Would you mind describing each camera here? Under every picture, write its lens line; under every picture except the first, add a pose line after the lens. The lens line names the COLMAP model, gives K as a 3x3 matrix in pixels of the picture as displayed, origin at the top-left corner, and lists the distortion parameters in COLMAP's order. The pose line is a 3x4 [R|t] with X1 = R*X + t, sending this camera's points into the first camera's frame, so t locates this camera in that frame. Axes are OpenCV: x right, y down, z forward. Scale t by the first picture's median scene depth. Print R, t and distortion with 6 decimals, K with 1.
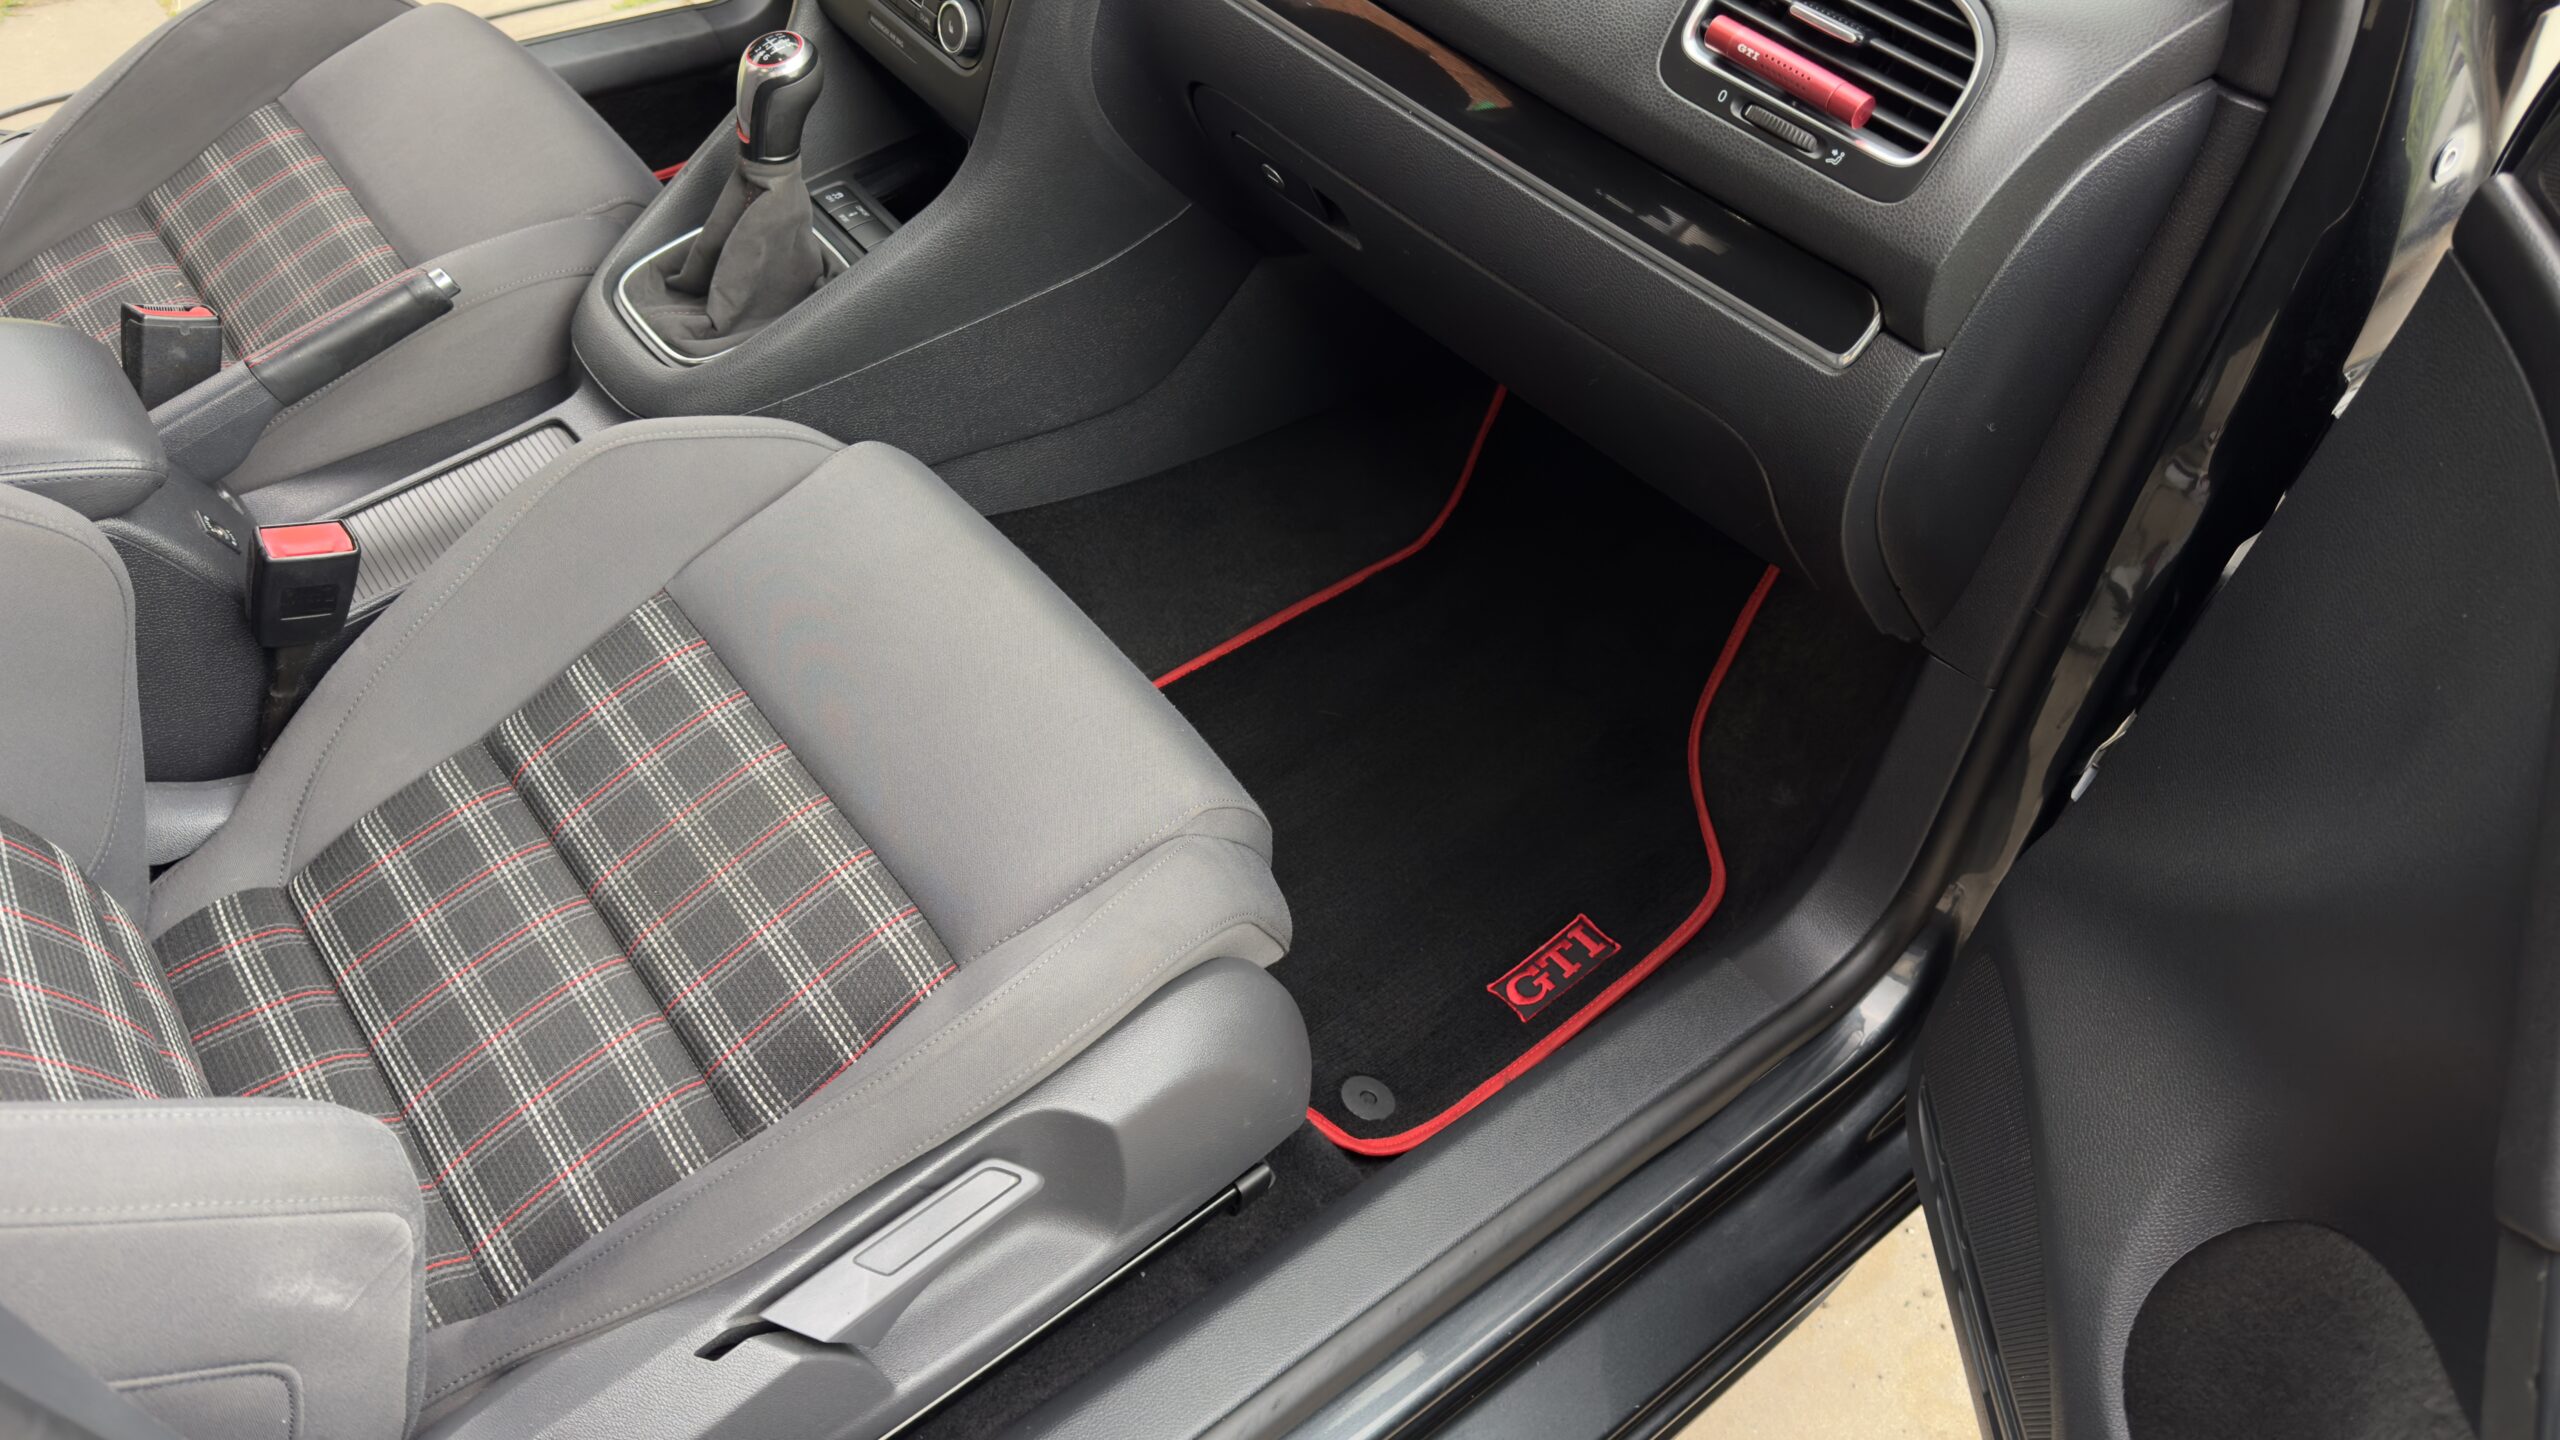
lens RADIAL K [[1786.4, 0, 1270.3], [0, 1786.4, 716.1], [0, 0, 1]] dist [0.101366, -0.141814]
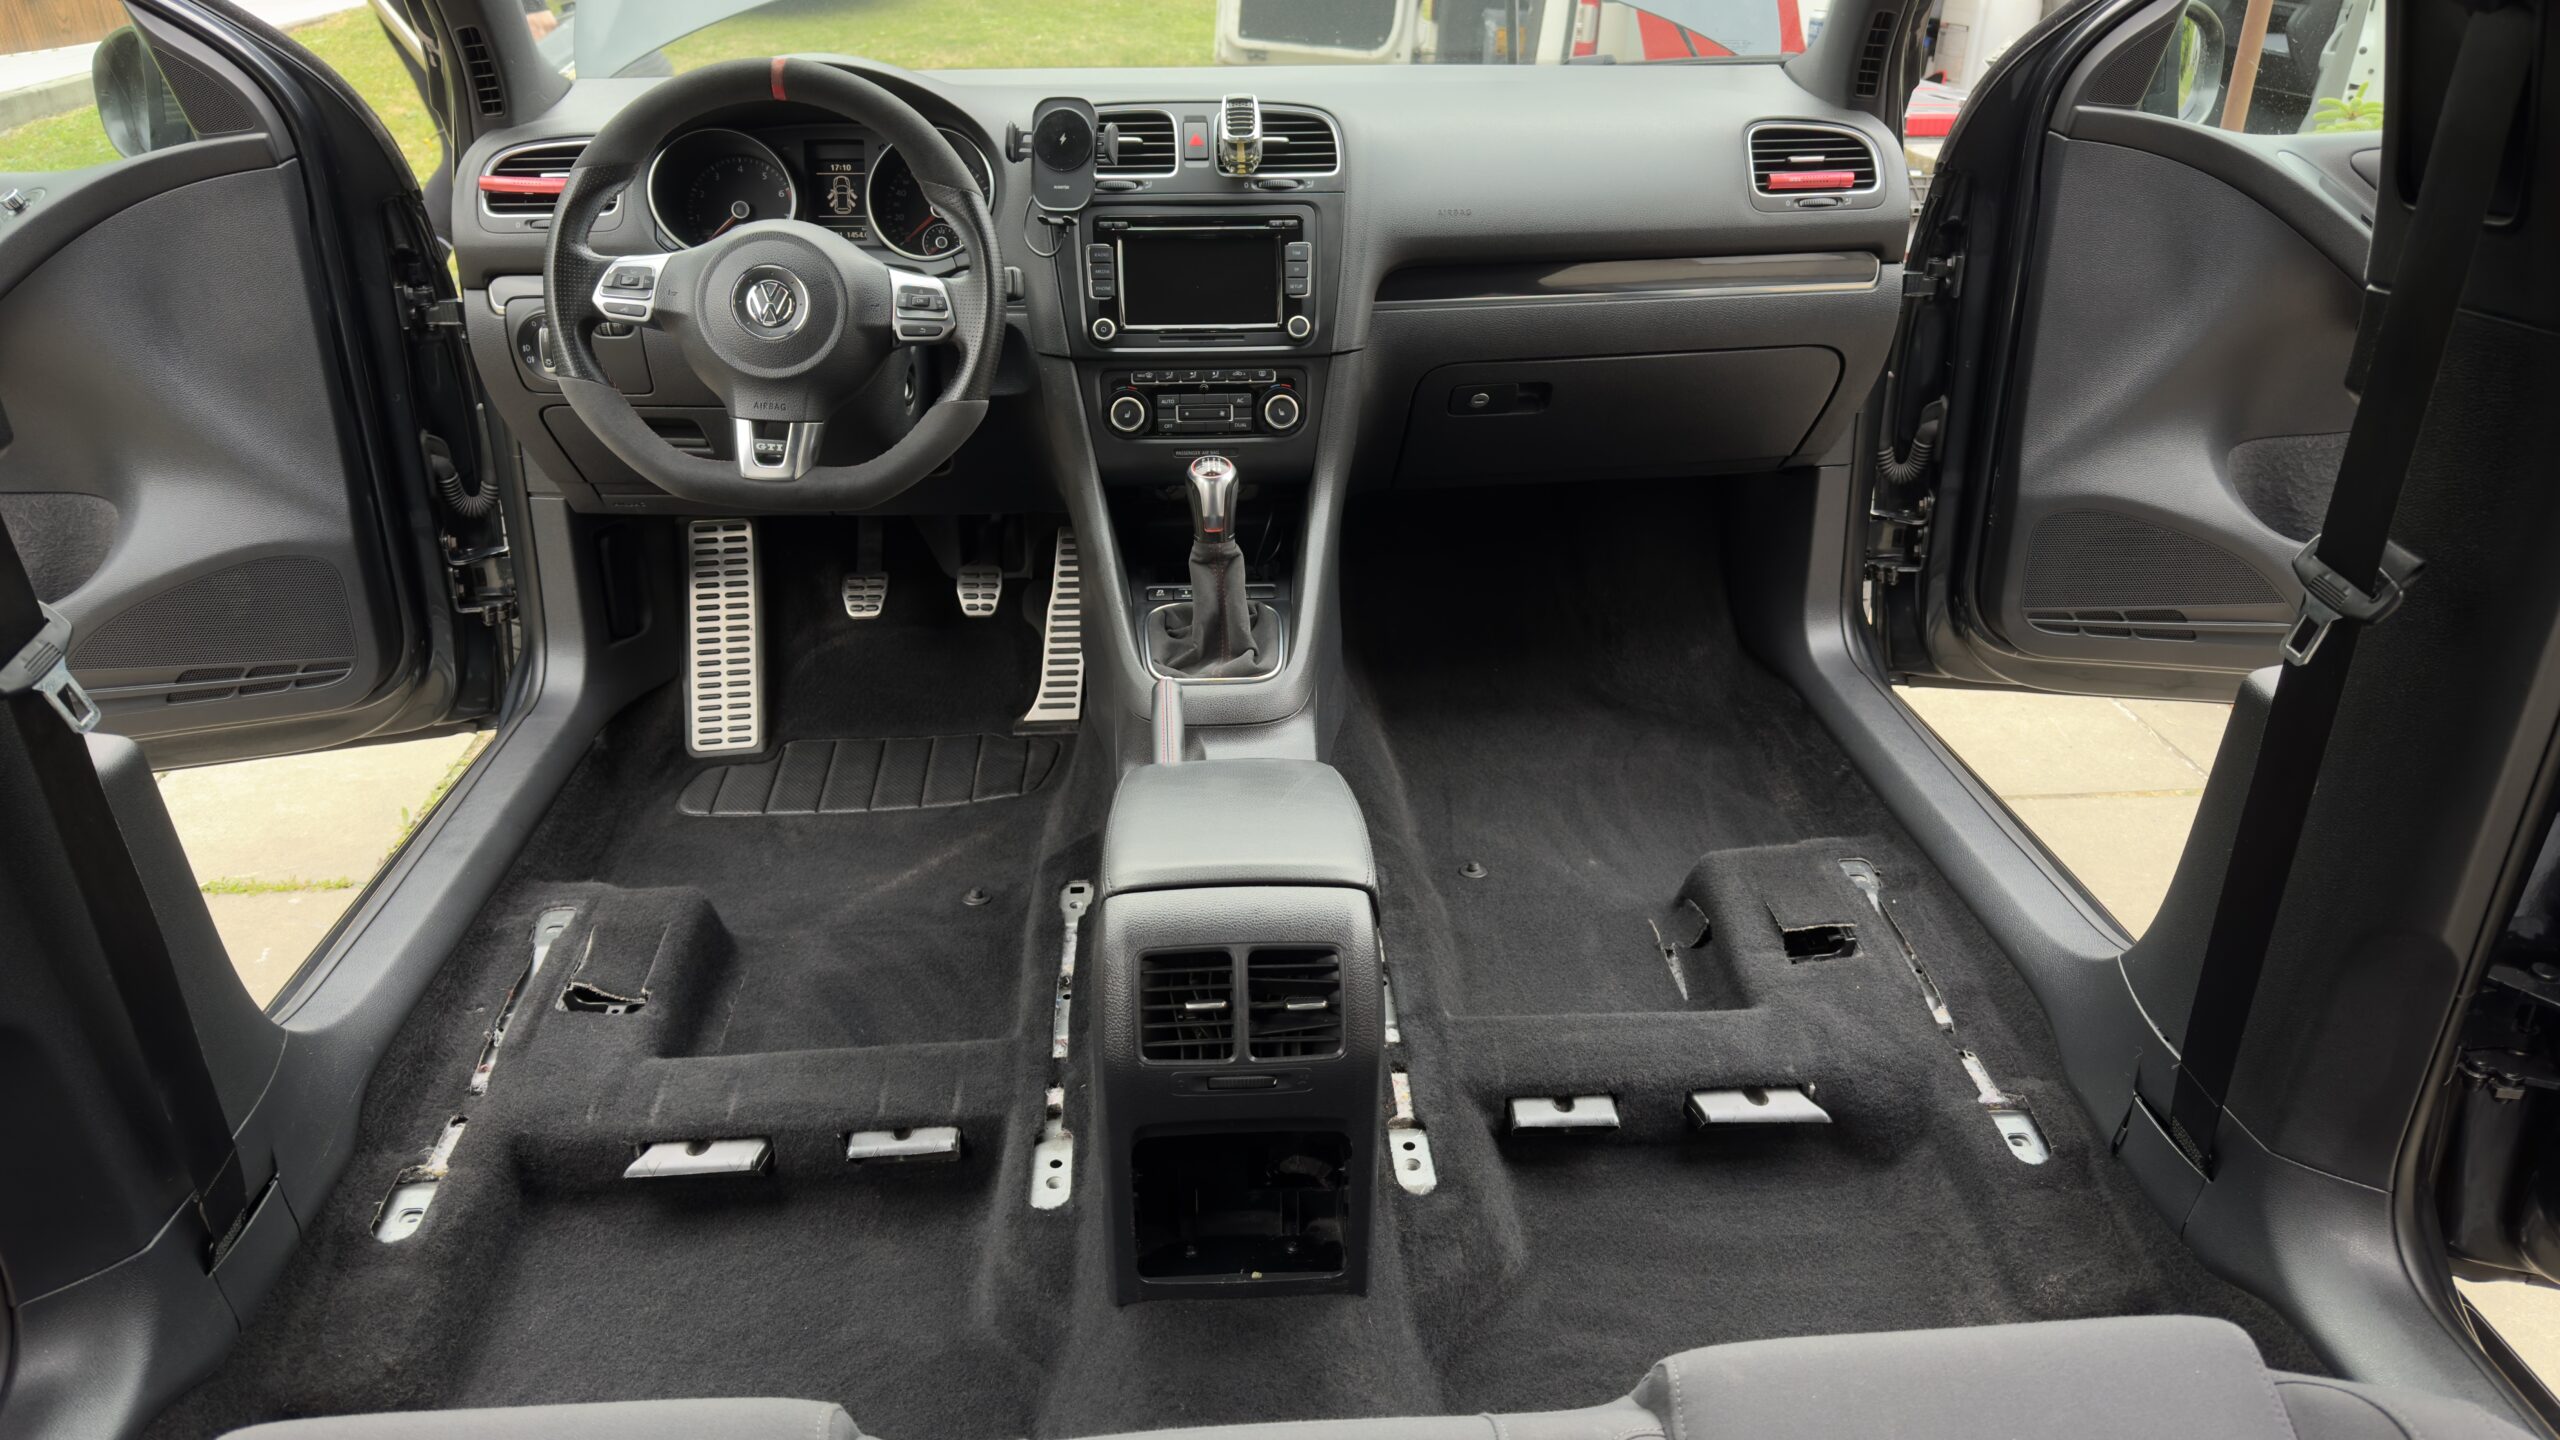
lens RADIAL K [[1786.4, 0, 1292.2], [0, 1786.4, 725.7], [0, 0, 1]] dist [0.101366, -0.141814]
pose [[0.557702, -0.442160, 0.702469, -1.473010], [0.636669, 0.770871, -0.020247, -0.143860], [-0.532561, 0.458532, 0.711426, 0.022301]]
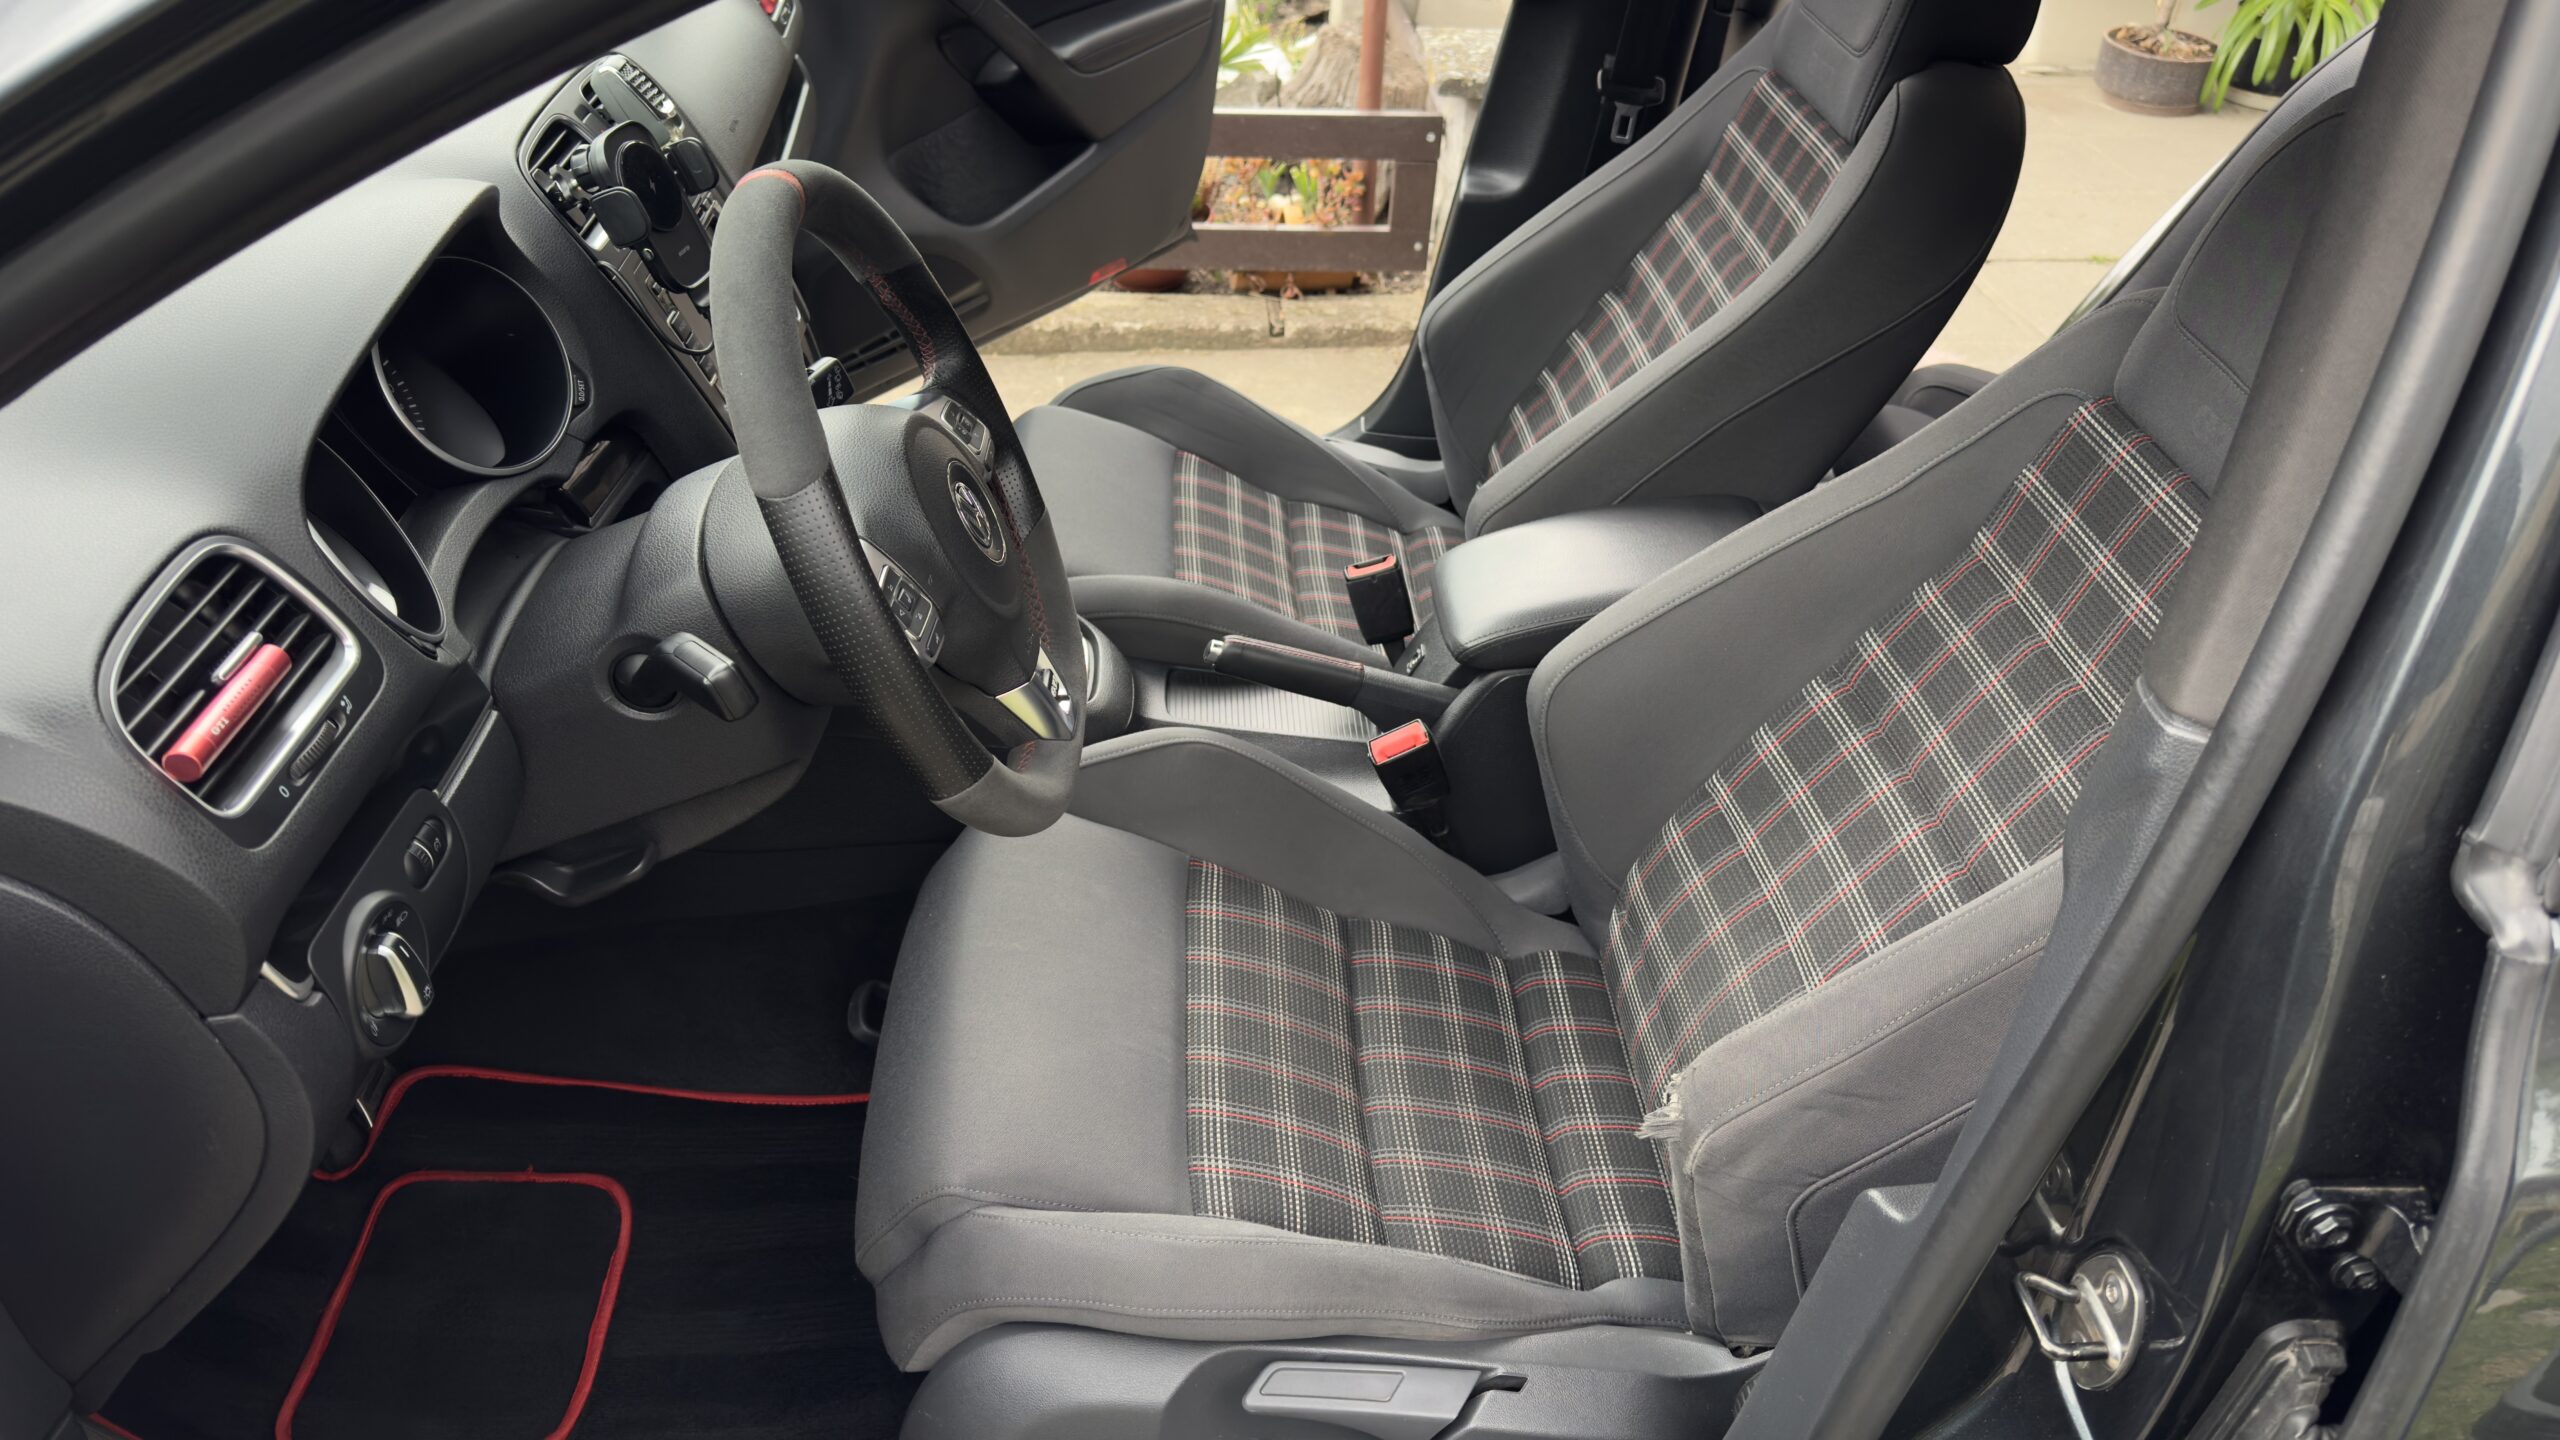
lens RADIAL K [[1786.4, 0, 1276.2], [0, 1786.4, 786.7], [0, 0, 1]] dist [0.101366, -0.141814]
pose [[-0.815734, -0.429144, 0.387832, -1.116368], [0.343168, 0.180693, 0.921730, -1.497311], [-0.465633, 0.884978, -0.000129, 1.163107]]
